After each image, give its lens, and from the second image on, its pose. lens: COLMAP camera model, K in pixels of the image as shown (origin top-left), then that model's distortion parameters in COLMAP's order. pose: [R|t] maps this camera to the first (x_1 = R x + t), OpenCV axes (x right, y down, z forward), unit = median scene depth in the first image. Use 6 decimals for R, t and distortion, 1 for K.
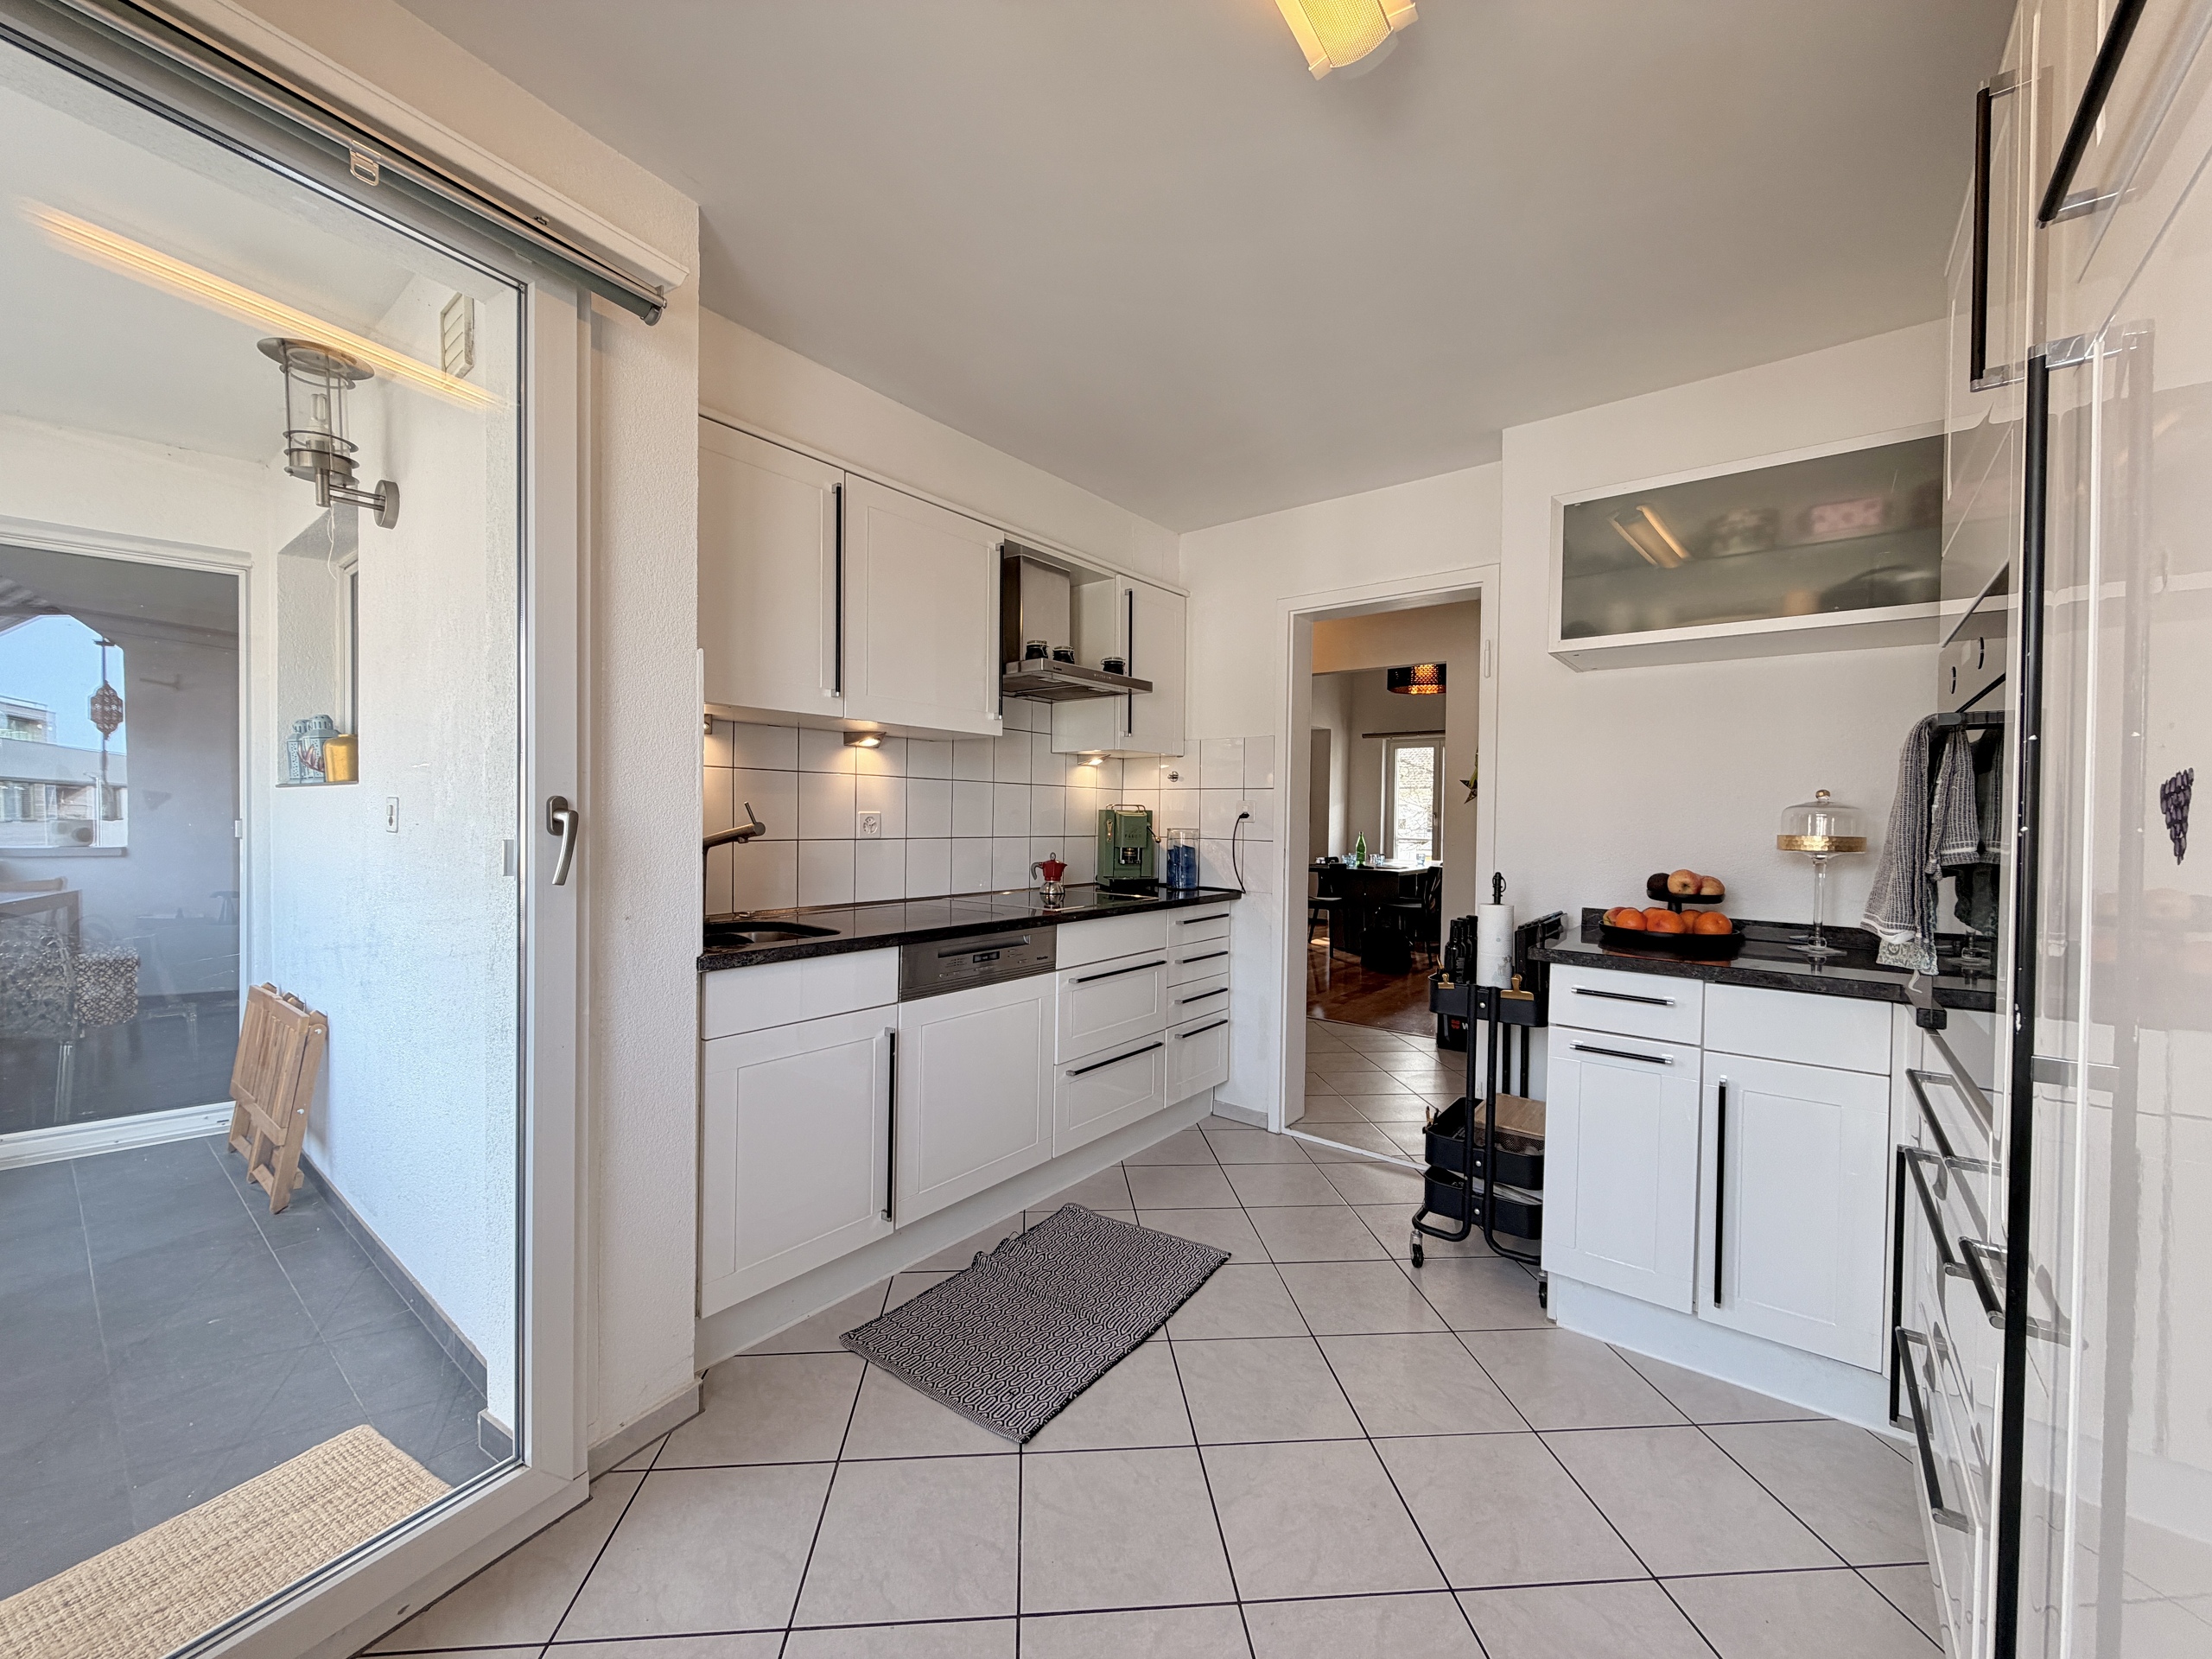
lens RADIAL K [[877.9, 0, 1095.2], [0, 877.9, 830.4], [0, 0, 1]] dist [-0.000776, -0.000018]
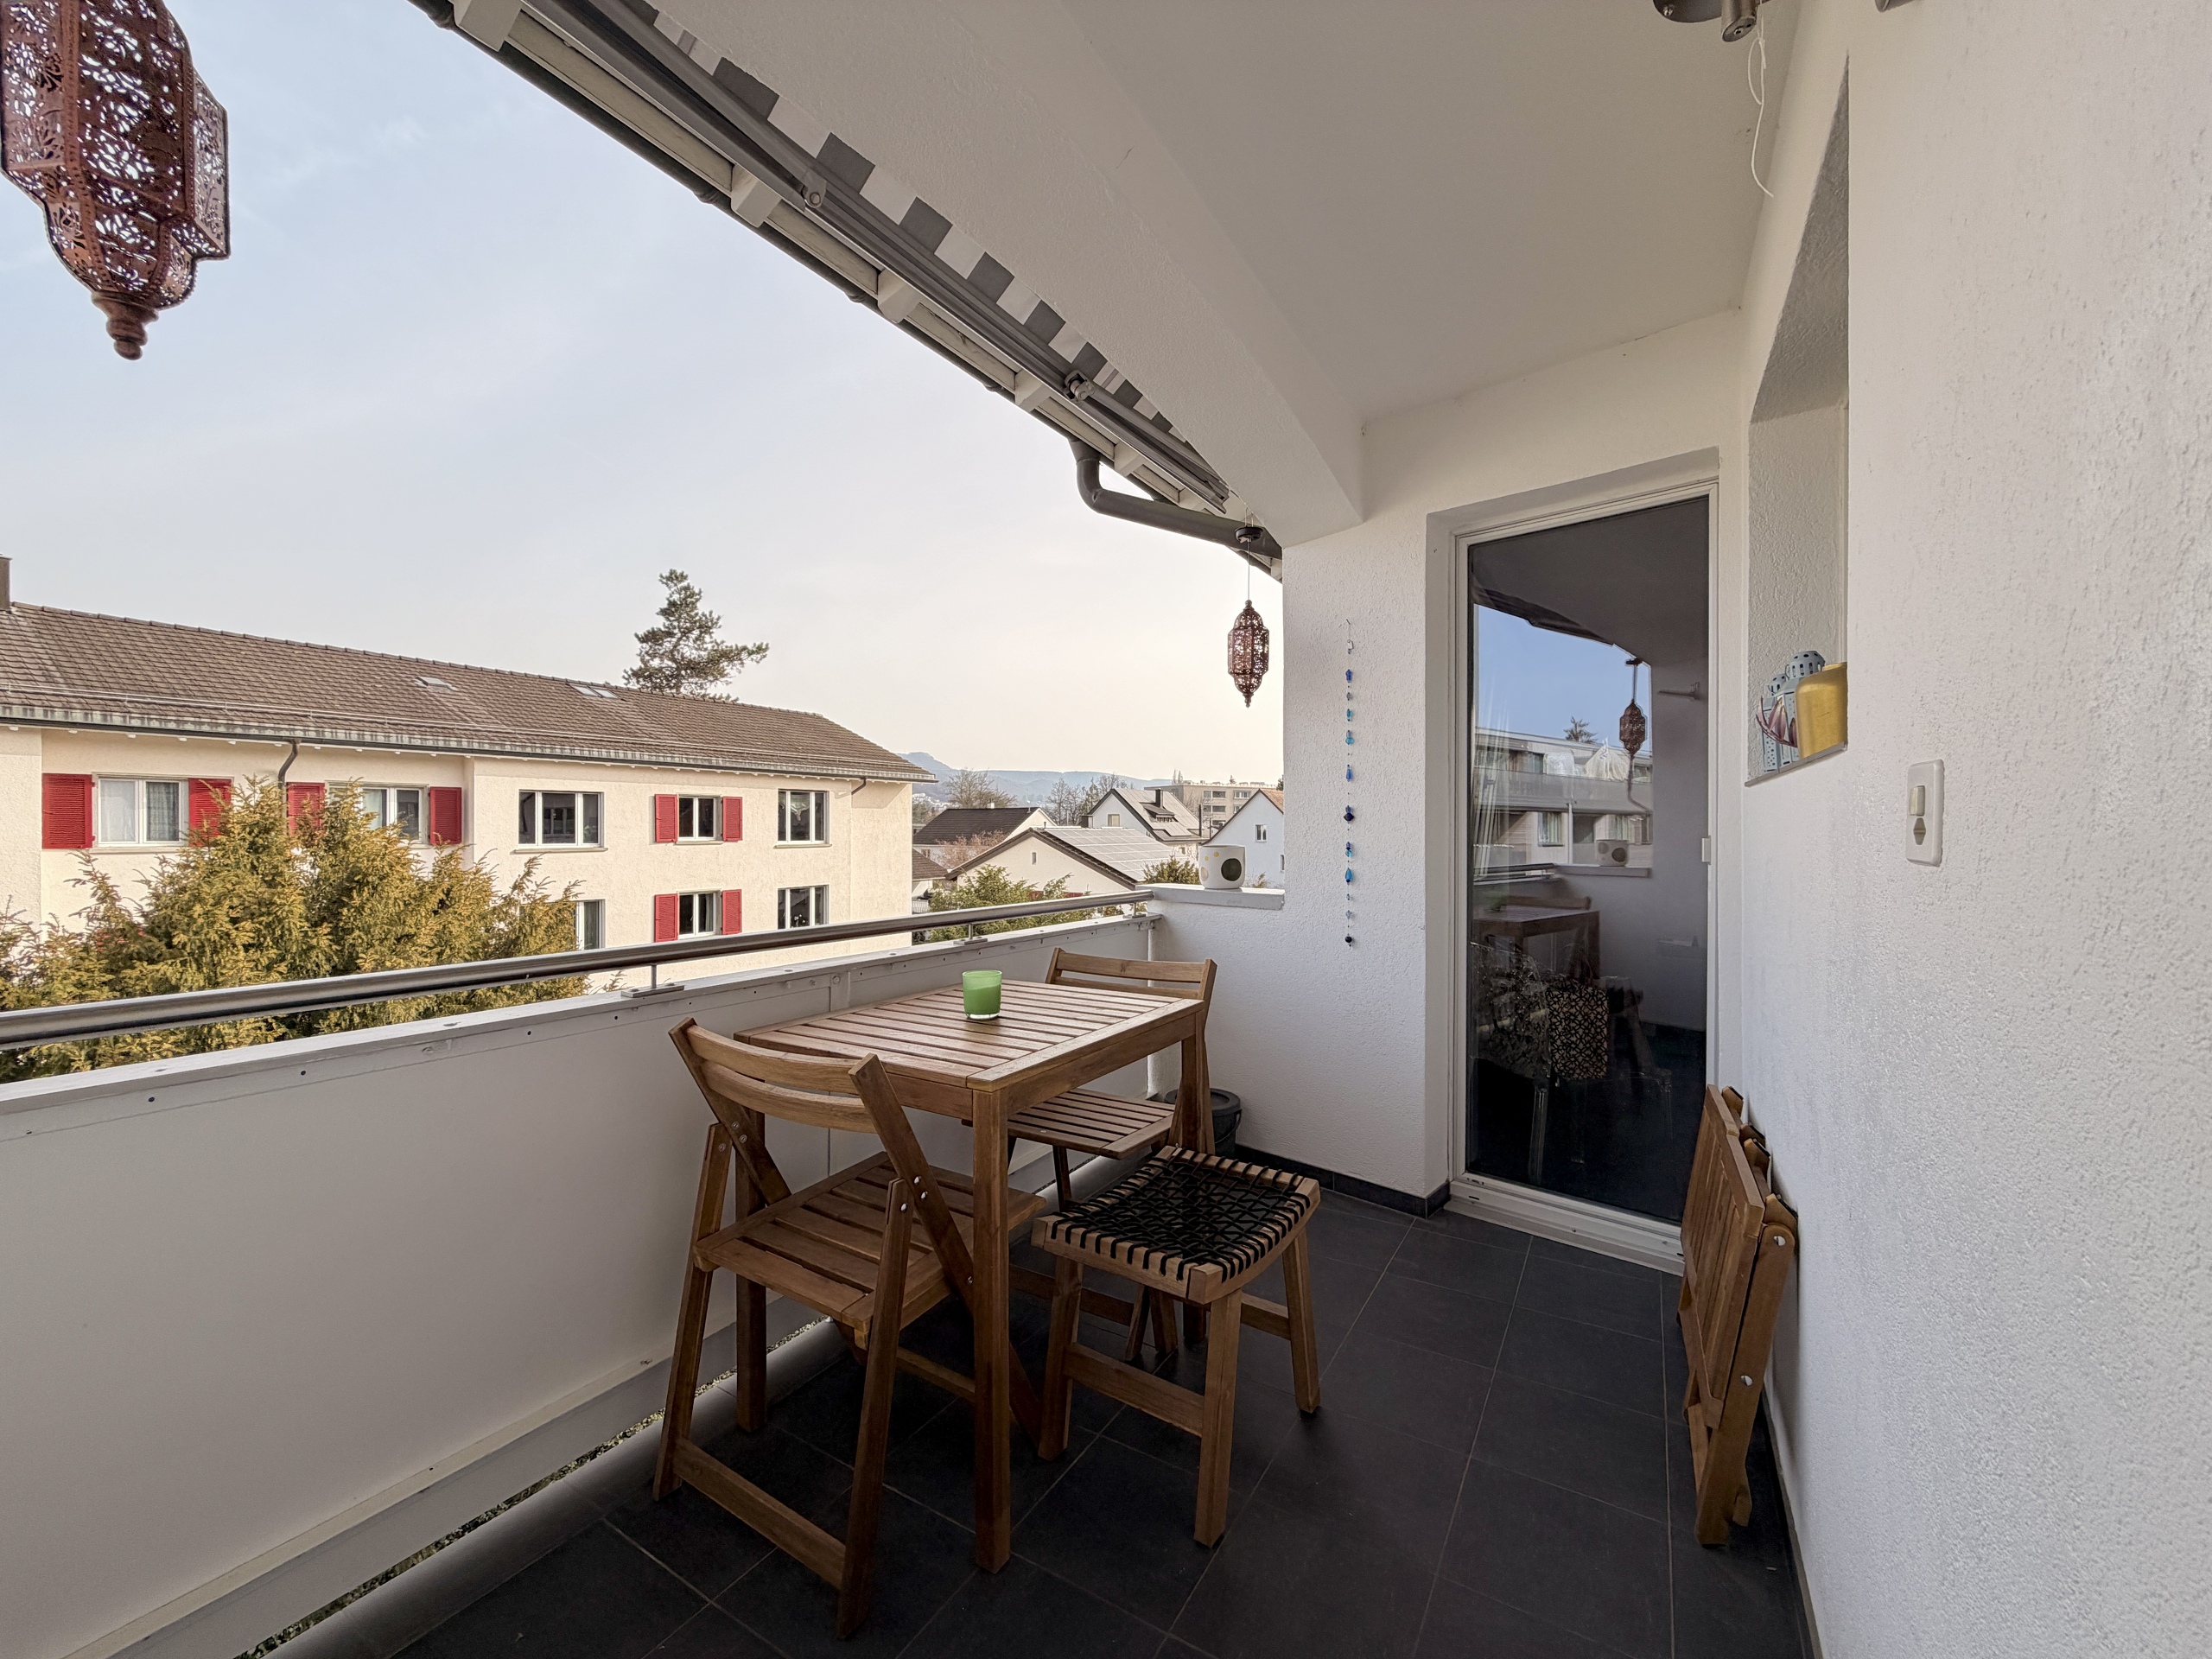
lens RADIAL K [[834.7, 0, 1103.4], [0, 834.7, 849.6], [0, 0, 1]] dist [0.001074, 0.000081]
pose [[0.095614, 0.003962, -0.995411, -0.355204], [-0.005360, 0.999980, 0.003465, -0.002220], [0.995404, 0.005004, 0.095633, 0.453796]]
